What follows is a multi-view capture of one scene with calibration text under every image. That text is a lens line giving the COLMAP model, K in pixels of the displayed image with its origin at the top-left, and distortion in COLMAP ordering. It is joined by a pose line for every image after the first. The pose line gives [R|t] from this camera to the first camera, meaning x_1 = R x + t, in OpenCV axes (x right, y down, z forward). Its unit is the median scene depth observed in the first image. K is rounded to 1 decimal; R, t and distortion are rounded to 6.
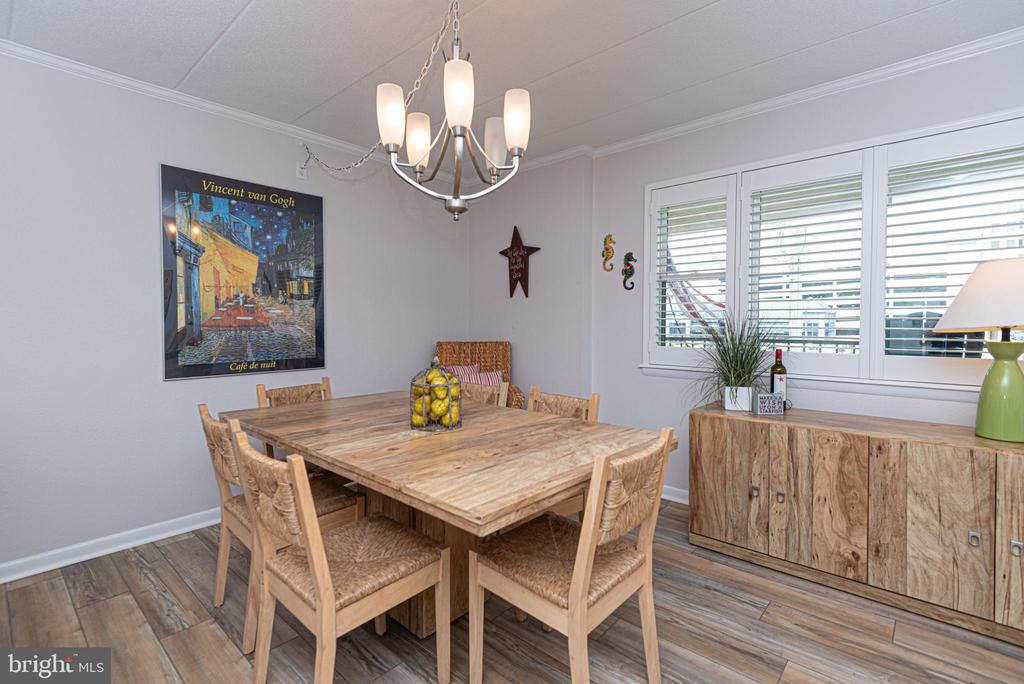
lens RADIAL K [[476.5, 0, 530.5], [0, 476.5, 340.2], [0, 0, 1]] dist [0.011539, -0.004854]
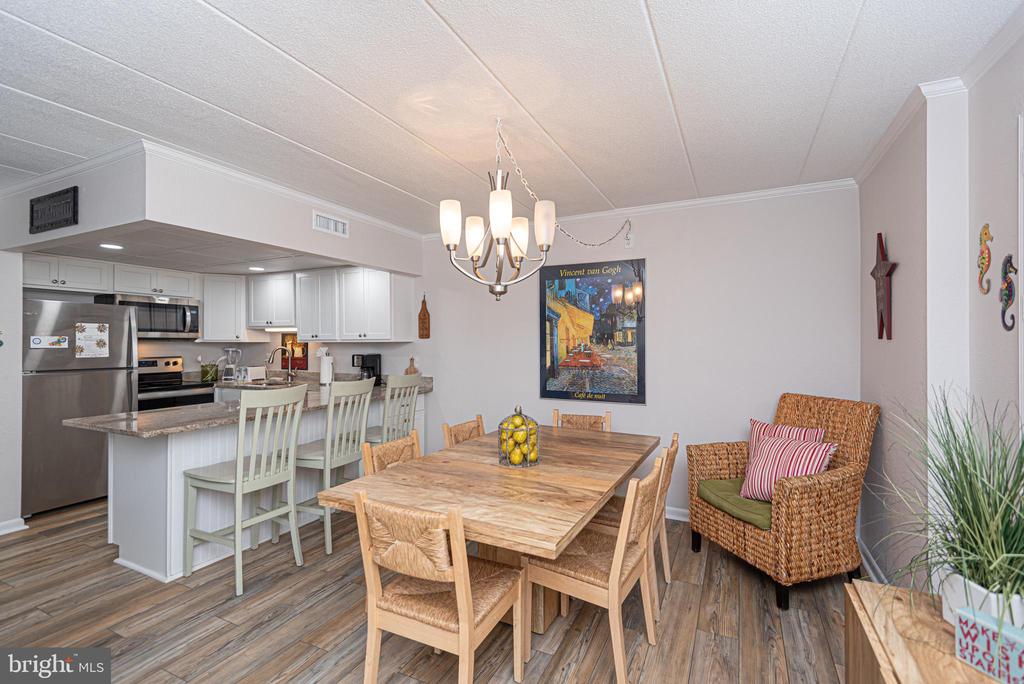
lens RADIAL K [[476.5, 0, 502.5], [0, 476.5, 338.3], [0, 0, 1]] dist [0.011539, -0.004854]
pose [[0.220185, -0.002145, -0.975456, 0.798963], [-0.035373, 0.999322, -0.010182, -0.102533], [0.974817, 0.036747, 0.219960, 0.532516]]
